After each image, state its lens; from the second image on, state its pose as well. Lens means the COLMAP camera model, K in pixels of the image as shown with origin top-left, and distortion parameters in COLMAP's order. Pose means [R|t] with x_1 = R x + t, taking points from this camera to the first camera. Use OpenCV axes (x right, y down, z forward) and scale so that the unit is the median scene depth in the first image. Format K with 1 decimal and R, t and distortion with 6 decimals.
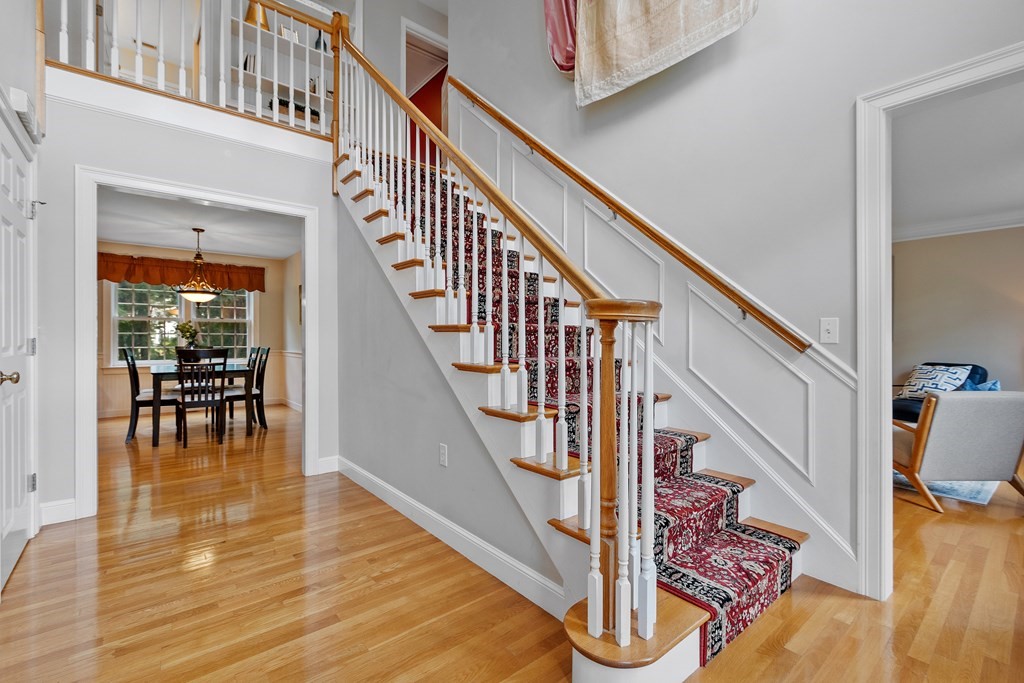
lens RADIAL K [[447.5, 0, 507.7], [0, 447.5, 338.6], [0, 0, 1]] dist [-0.003371, -0.000266]
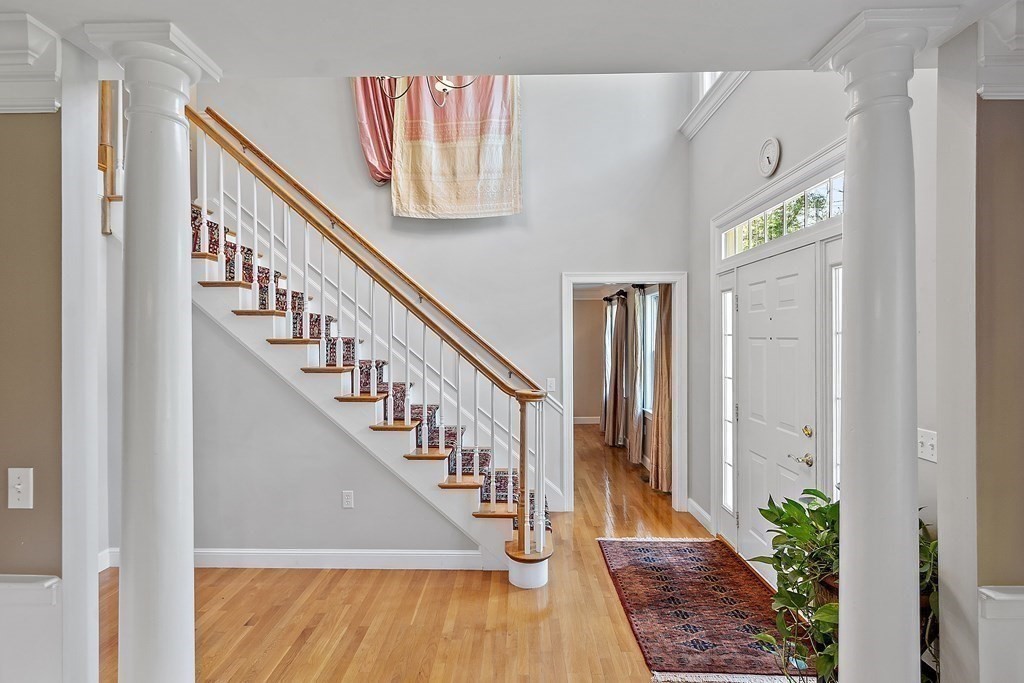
lens RADIAL K [[497.4, 0, 508.2], [0, 497.4, 336.2], [0, 0, 1]] dist [0.025529, -0.000214]
pose [[0.649243, -0.001526, 0.760579, -0.842244], [0.005208, 0.999983, -0.002440, -0.175836], [-0.760563, 0.005546, 0.649241, -0.231075]]
